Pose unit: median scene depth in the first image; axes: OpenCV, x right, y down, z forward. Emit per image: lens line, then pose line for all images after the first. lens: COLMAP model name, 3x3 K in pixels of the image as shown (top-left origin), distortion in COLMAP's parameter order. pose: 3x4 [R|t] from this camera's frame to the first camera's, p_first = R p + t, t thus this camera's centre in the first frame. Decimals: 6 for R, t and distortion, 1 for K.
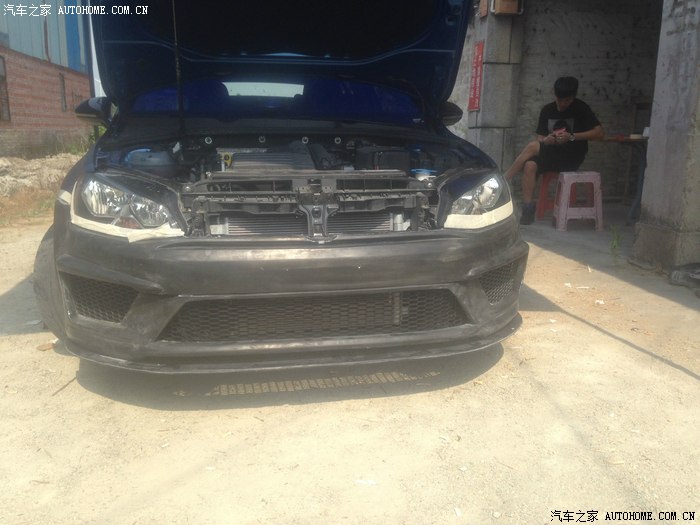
lens RADIAL K [[639.7, 0, 347.7], [0, 639.7, 260.5], [0, 0, 1]] dist [0.050841, 0.000000]
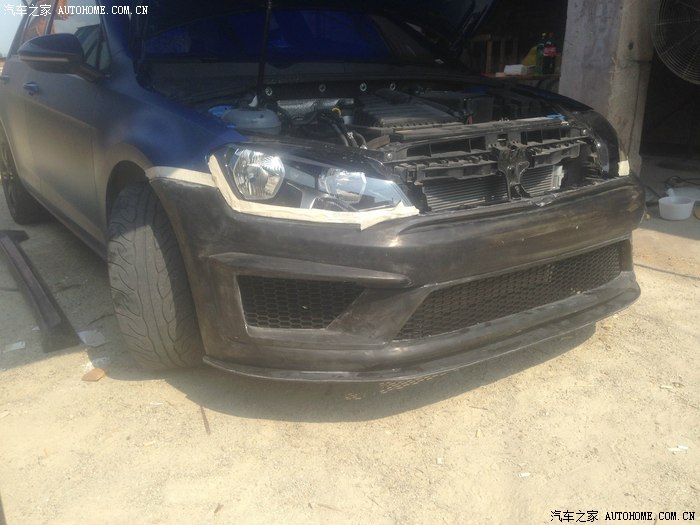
lens RADIAL K [[639.7, 0, 346.5], [0, 639.7, 265.7], [0, 0, 1]] dist [0.050841, 0.000000]
pose [[0.912681, -0.133414, 0.386282, -0.464941], [0.094142, 0.988427, 0.118951, -0.055178], [-0.397681, -0.072199, 0.914679, 0.191858]]
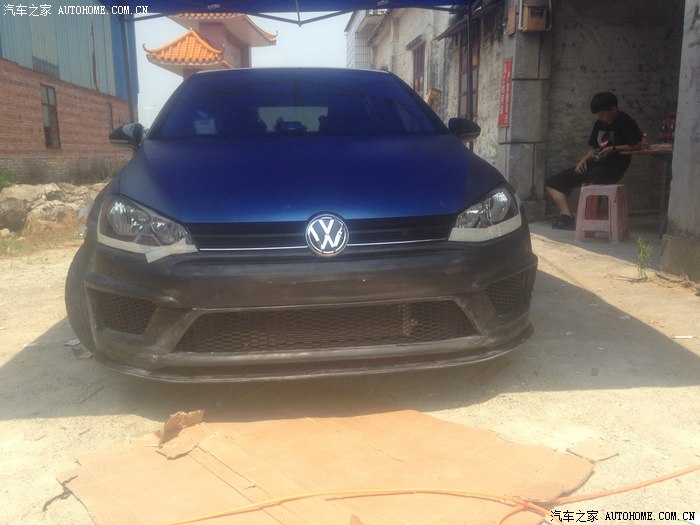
lens RADIAL K [[639.7, 0, 351.2], [0, 639.7, 259.2], [0, 0, 1]] dist [0.050841, 0.000000]
pose [[0.998041, -0.012668, -0.061261, 0.042595], [0.010772, 0.999456, -0.031180, 0.006314], [0.061623, 0.030459, 0.997635, -0.027386]]
